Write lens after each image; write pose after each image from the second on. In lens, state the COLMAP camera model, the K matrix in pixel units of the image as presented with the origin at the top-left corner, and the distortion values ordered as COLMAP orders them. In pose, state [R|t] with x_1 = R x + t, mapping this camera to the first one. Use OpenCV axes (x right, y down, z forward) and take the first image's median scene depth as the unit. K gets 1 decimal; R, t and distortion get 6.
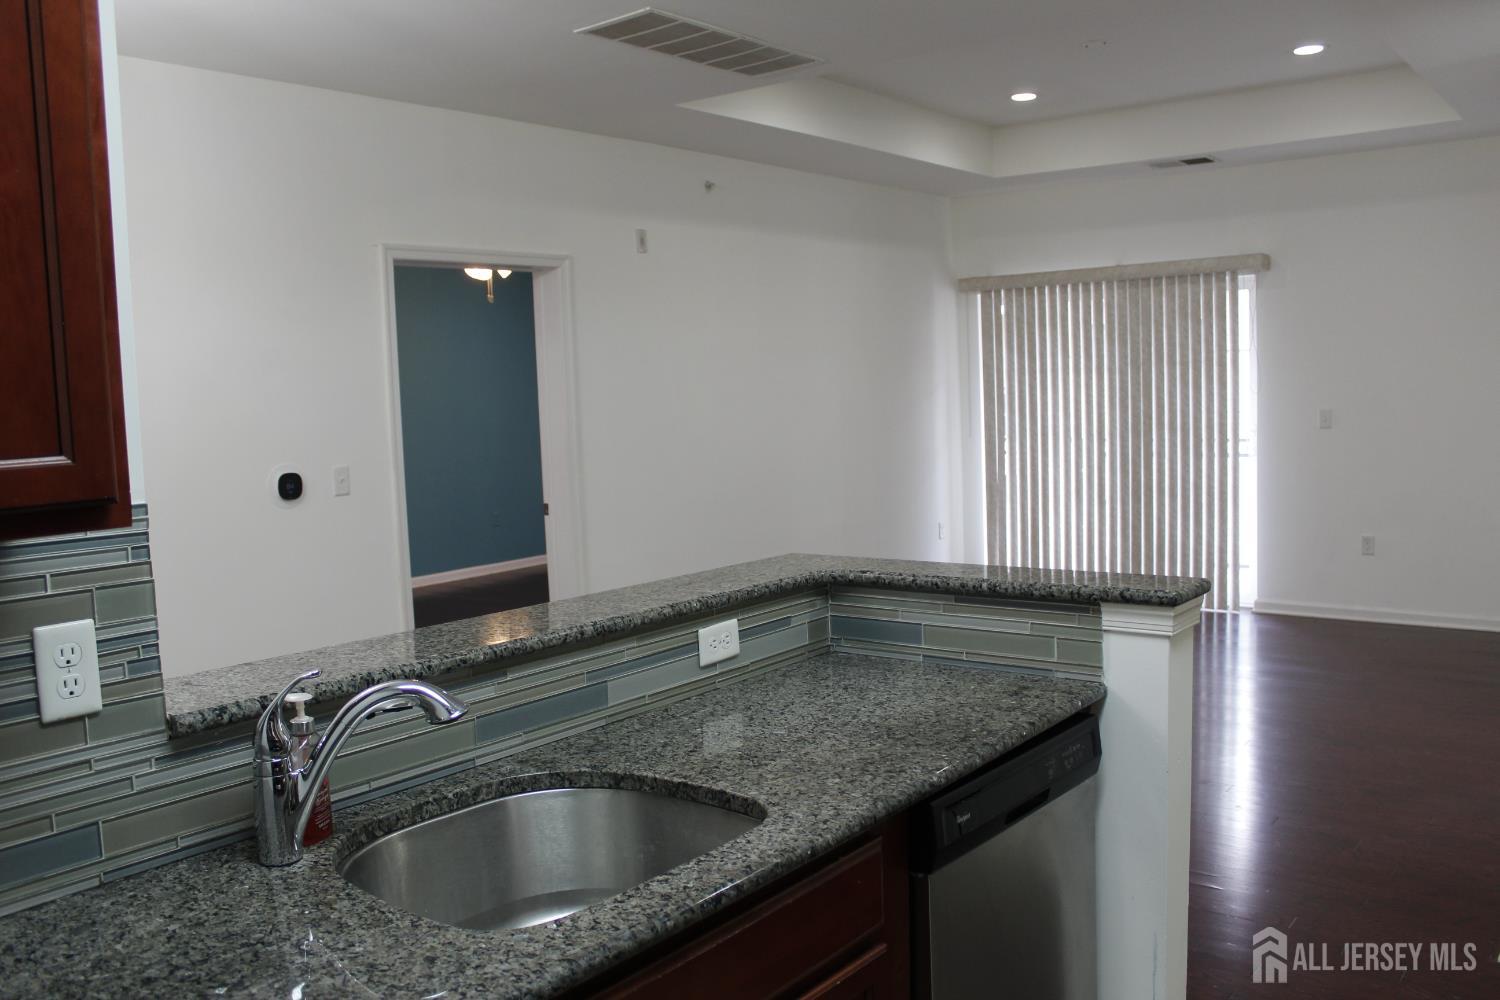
lens RADIAL K [[1252.5, 0, 750.0], [0, 1252.5, 500.0], [0, 0, 1]] dist [-0.163996, 0.143874]
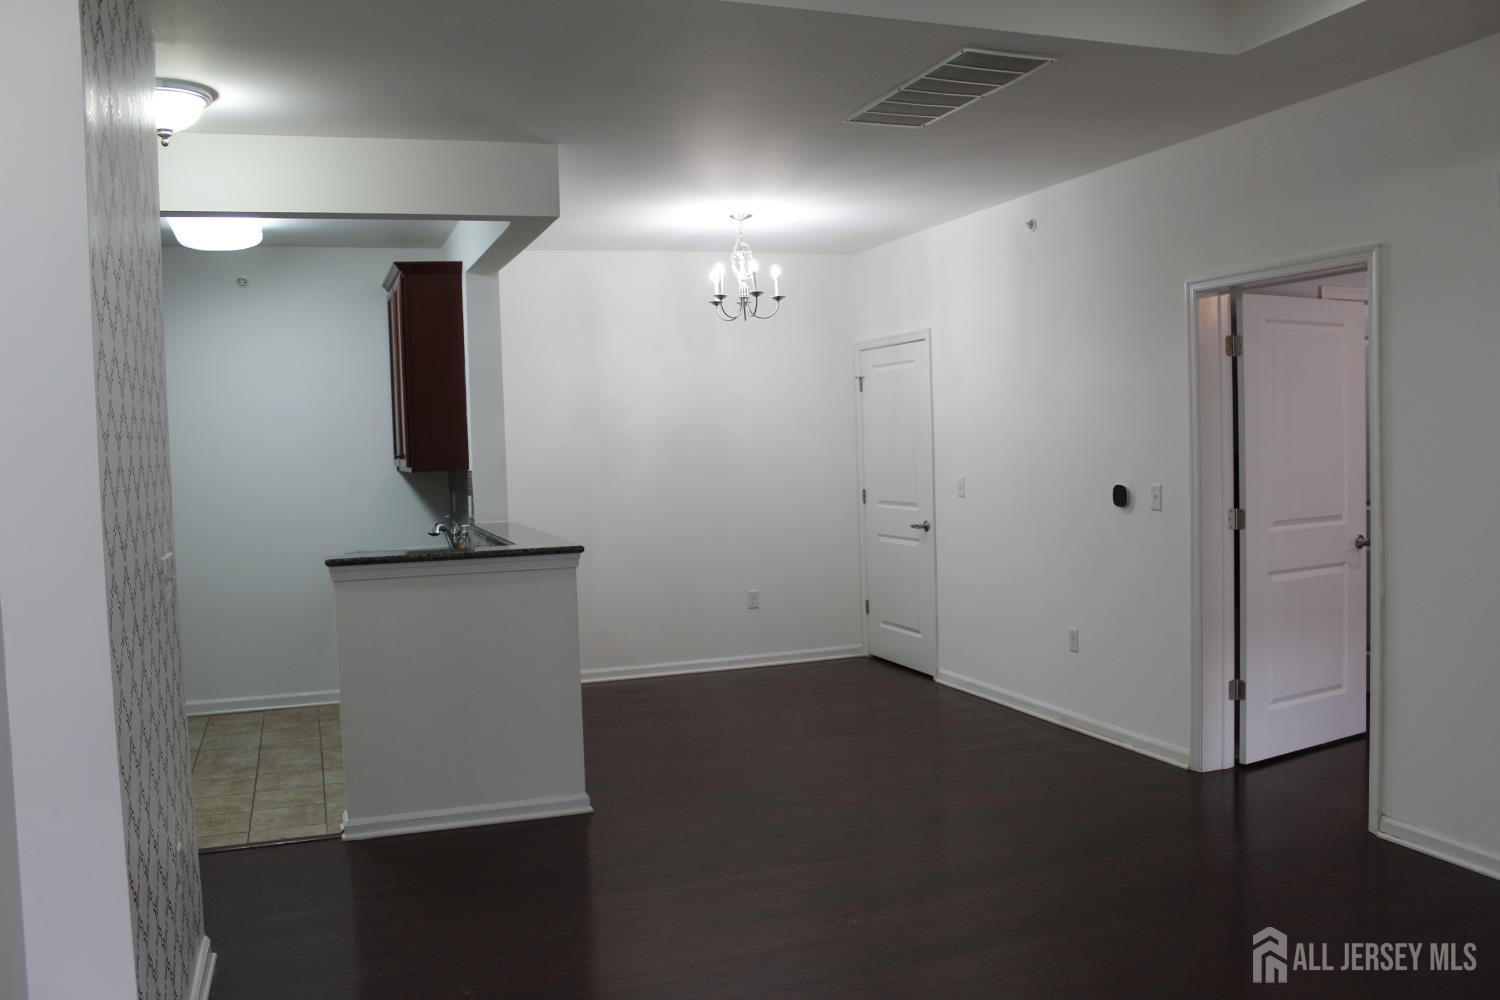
lens RADIAL K [[1251.2, 0, 750.0], [0, 1251.2, 500.0], [0, 0, 1]] dist [-0.164956, 0.145869]
pose [[-0.518672, 0.093681, -0.849825, 1.726527], [-0.031212, 0.991242, 0.128320, -0.307411], [0.854403, 0.093080, -0.511205, 2.636697]]
